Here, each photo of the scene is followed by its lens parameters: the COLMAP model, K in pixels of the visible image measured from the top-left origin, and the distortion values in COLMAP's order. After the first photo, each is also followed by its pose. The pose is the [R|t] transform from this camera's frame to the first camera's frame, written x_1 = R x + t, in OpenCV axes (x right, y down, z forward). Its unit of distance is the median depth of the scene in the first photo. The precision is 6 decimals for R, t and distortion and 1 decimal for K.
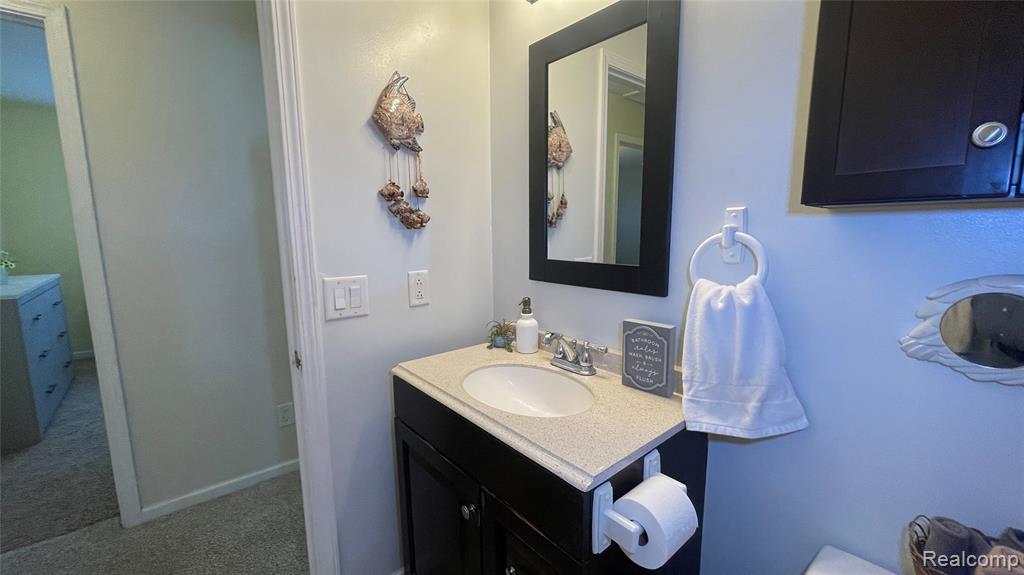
lens RADIAL K [[415.3, 0, 513.0], [0, 415.3, 281.8], [0, 0, 1]] dist [-0.003817, 0.001473]
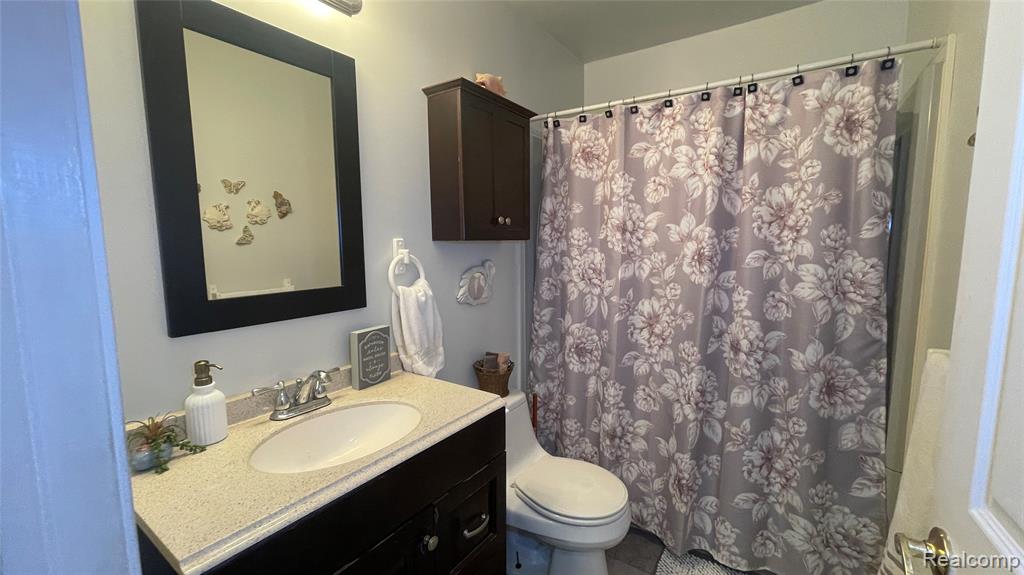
lens RADIAL K [[415.3, 0, 510.6], [0, 415.3, 290.9], [0, 0, 1]] dist [-0.003817, 0.001473]
pose [[-0.276965, -0.099863, 0.955677, -0.860842], [0.134789, 0.980713, 0.141542, -0.118578], [-0.951379, 0.168017, -0.258163, 0.804069]]
